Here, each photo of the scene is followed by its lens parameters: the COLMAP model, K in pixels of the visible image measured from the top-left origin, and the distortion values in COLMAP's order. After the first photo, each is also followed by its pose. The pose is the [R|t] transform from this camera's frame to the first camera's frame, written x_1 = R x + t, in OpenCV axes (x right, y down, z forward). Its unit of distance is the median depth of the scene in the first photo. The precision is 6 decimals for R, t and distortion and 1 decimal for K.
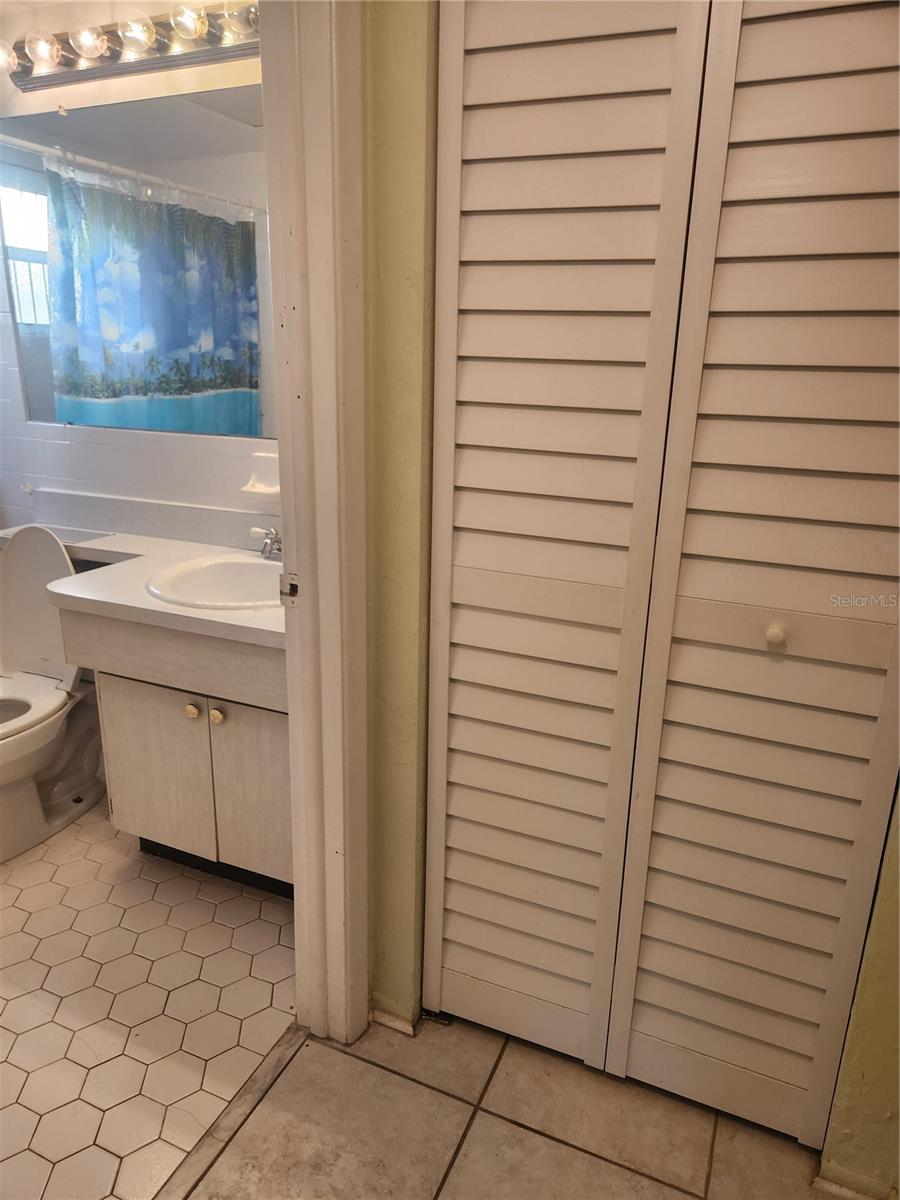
lens RADIAL K [[797.9, 0, 436.3], [0, 797.9, 603.8], [0, 0, 1]] dist [0.070861, -0.056935]
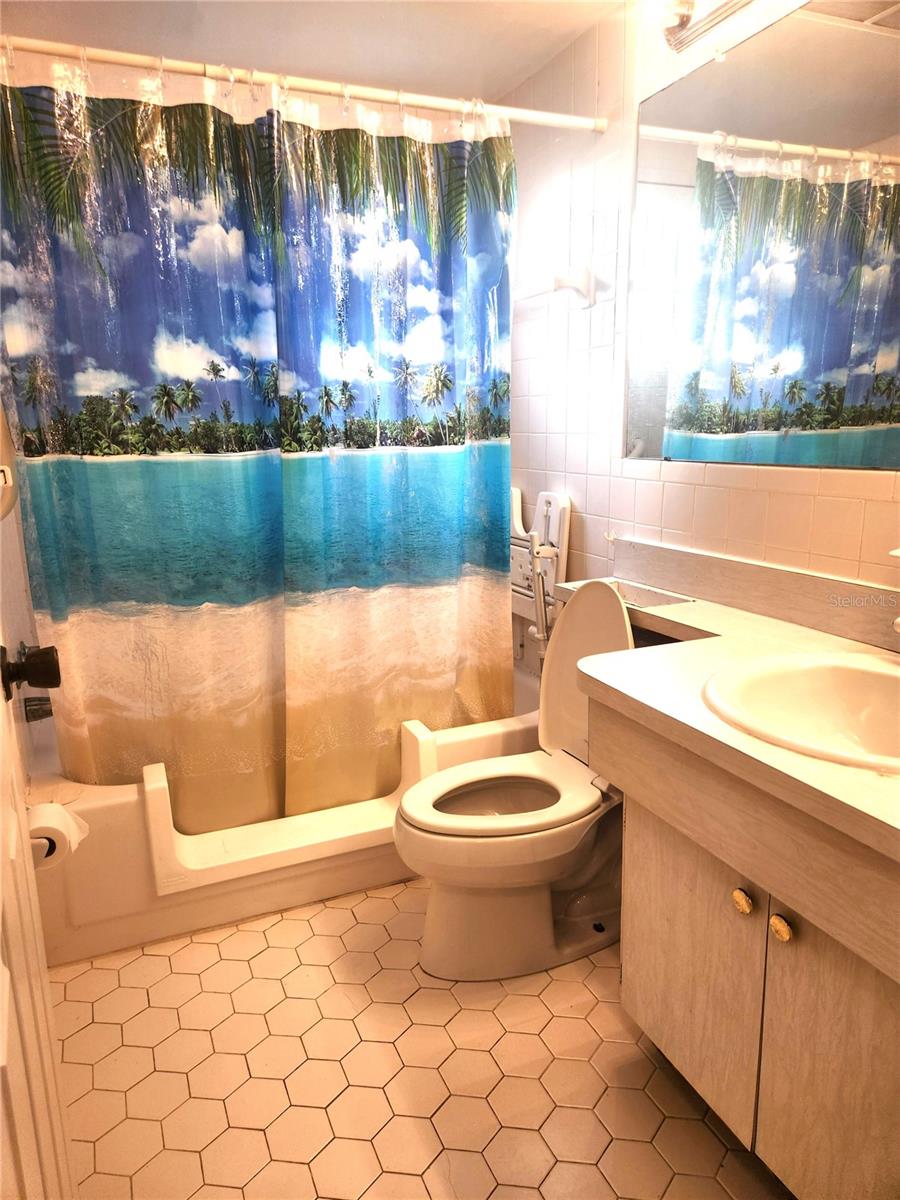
lens RADIAL K [[797.9, 0, 436.3], [0, 797.9, 603.8], [0, 0, 1]] dist [0.070861, -0.056935]
pose [[0.728742, 0.117292, -0.674669, -0.054954], [-0.165711, 0.986146, -0.007549, -0.032499], [0.664436, 0.117301, 0.738082, 0.239167]]
